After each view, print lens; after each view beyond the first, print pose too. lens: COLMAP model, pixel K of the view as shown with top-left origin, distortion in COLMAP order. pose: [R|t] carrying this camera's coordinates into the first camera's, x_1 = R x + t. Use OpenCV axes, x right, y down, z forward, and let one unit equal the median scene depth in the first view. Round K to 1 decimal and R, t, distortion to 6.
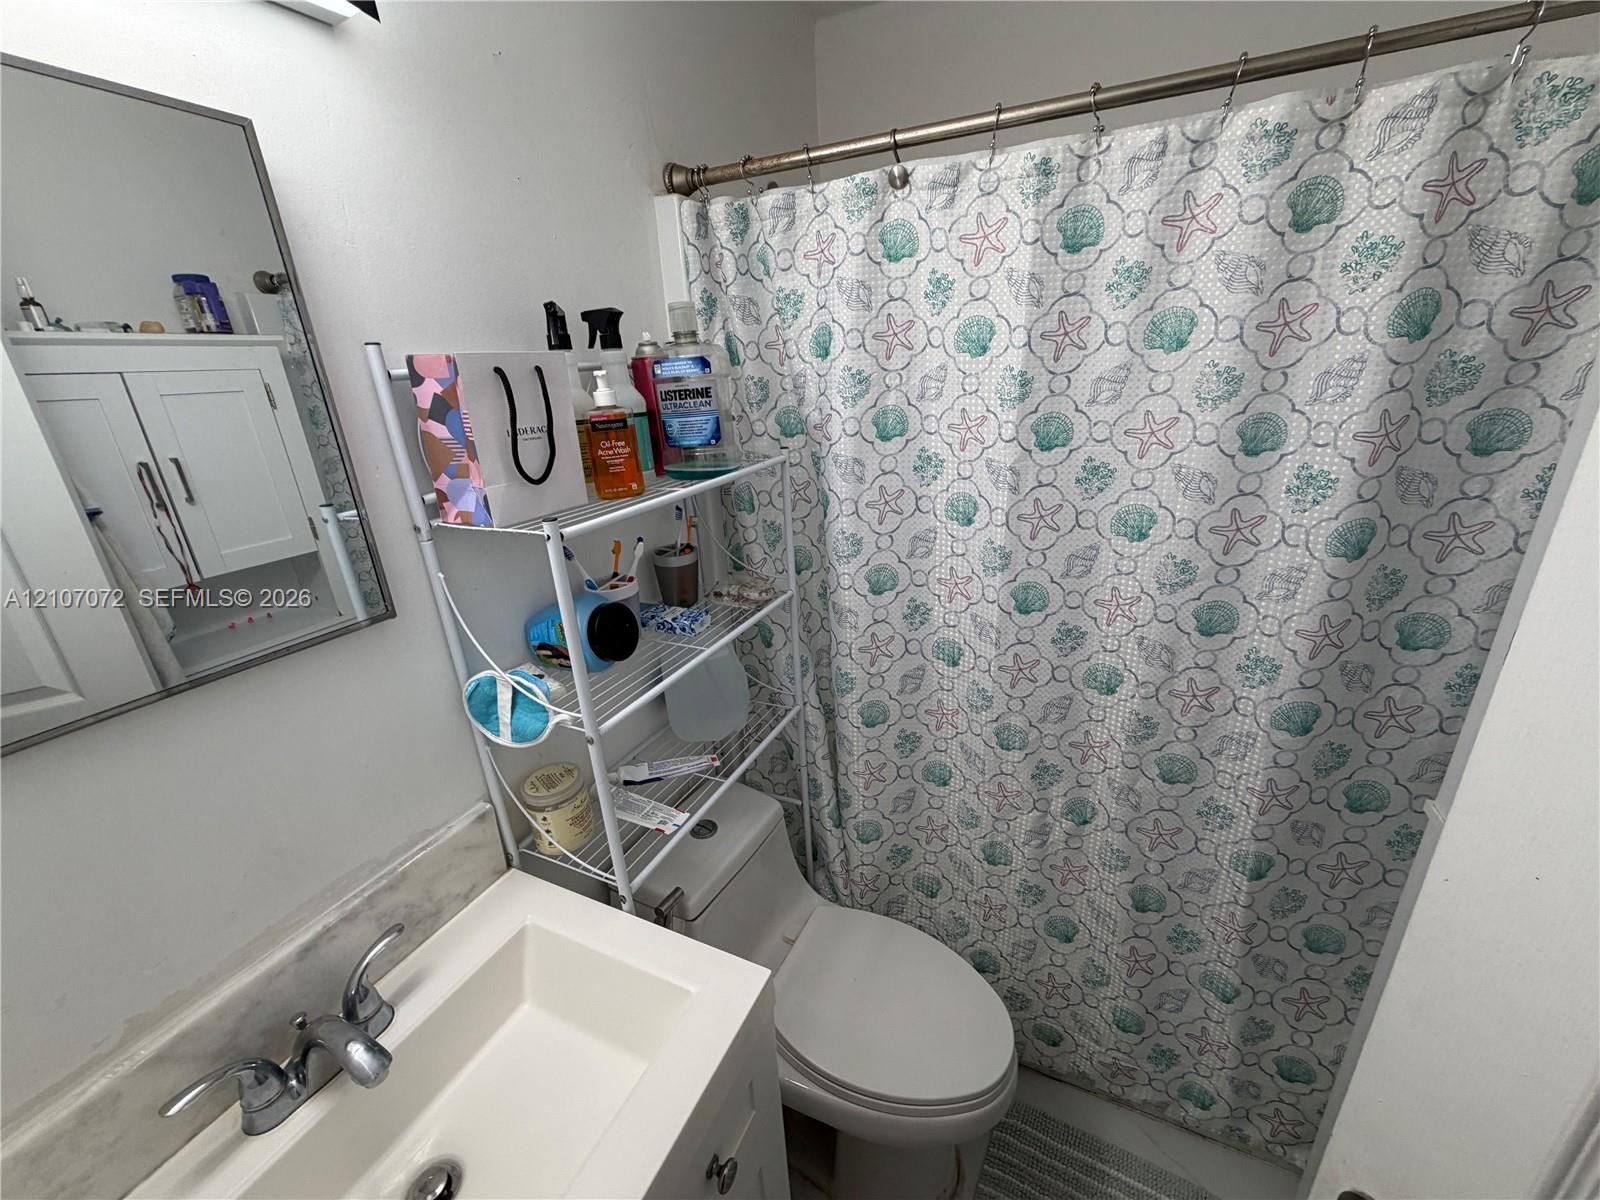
lens RADIAL K [[634.5, 0, 800.0], [0, 634.5, 600.0], [0, 0, 1]] dist [0.000606, 0.000126]
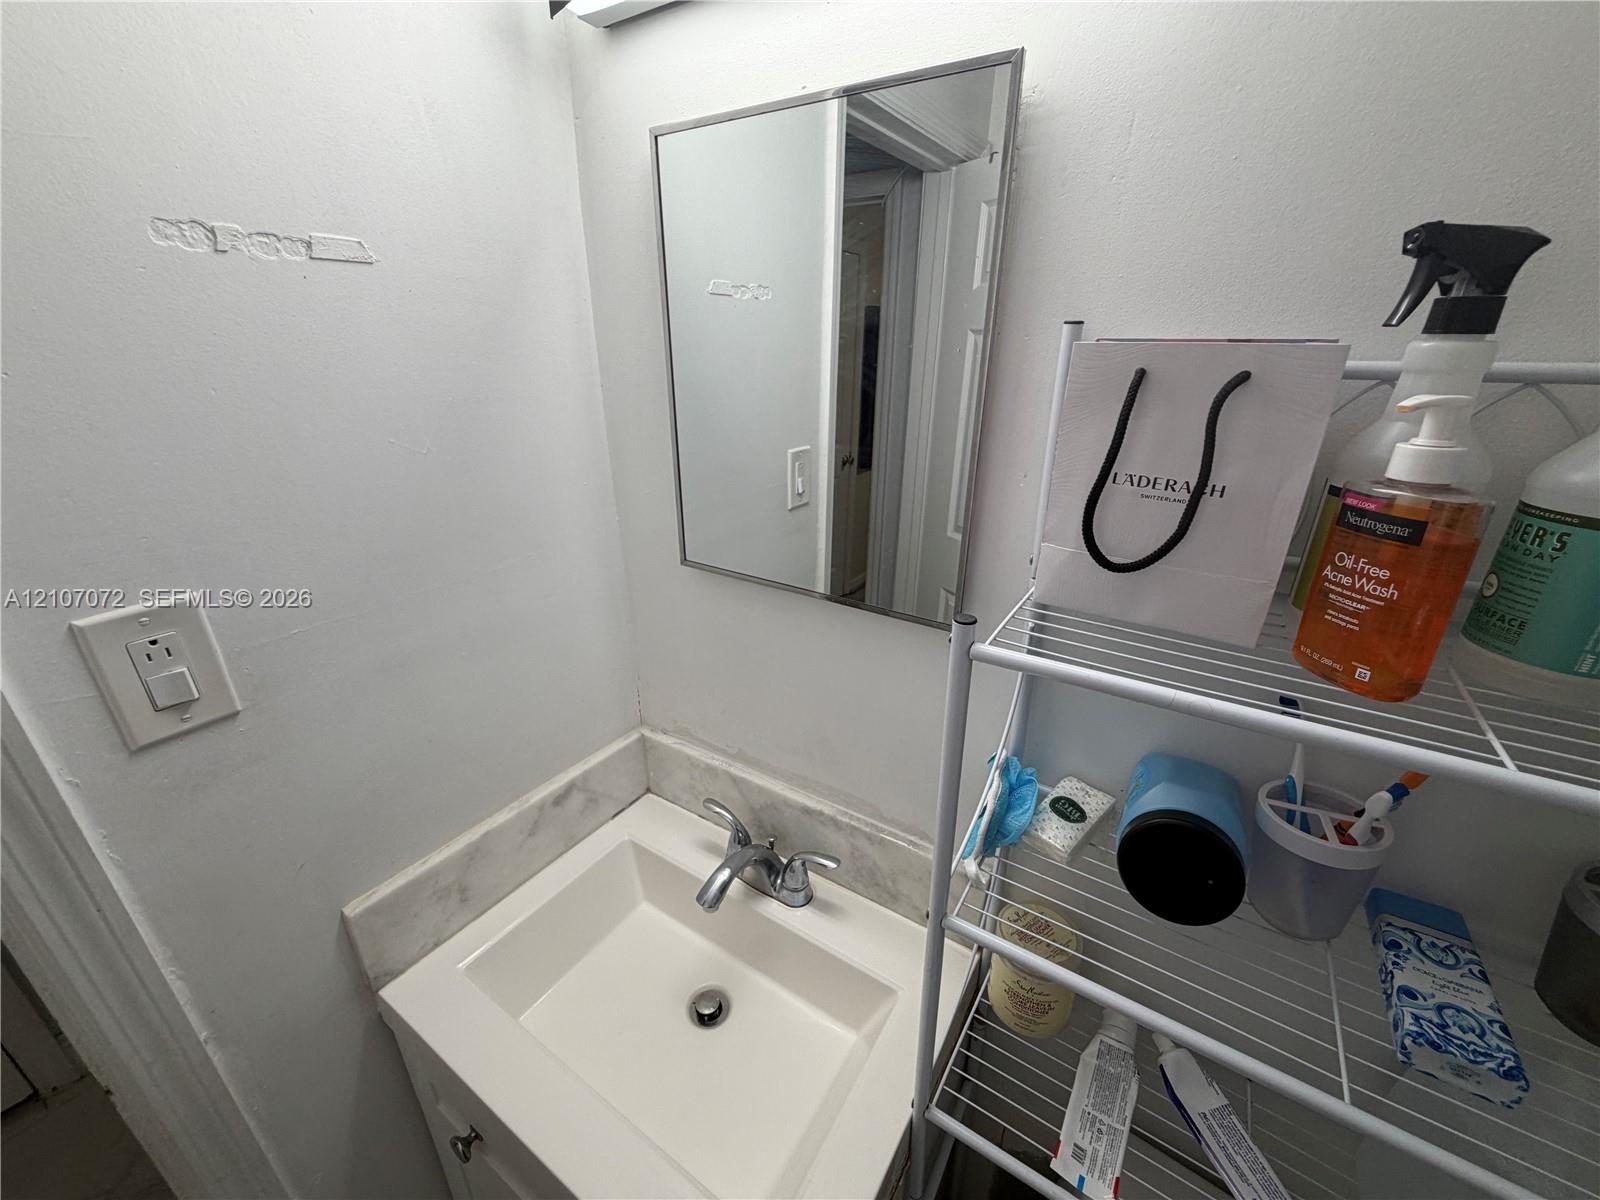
lens RADIAL K [[634.5, 0, 800.0], [0, 634.5, 600.0], [0, 0, 1]] dist [0.000606, 0.000126]
pose [[-0.128450, 0.425711, -0.895696, 0.157389], [-0.339209, 0.829842, 0.443057, -0.312998], [0.931900, 0.360738, 0.037812, 0.697407]]
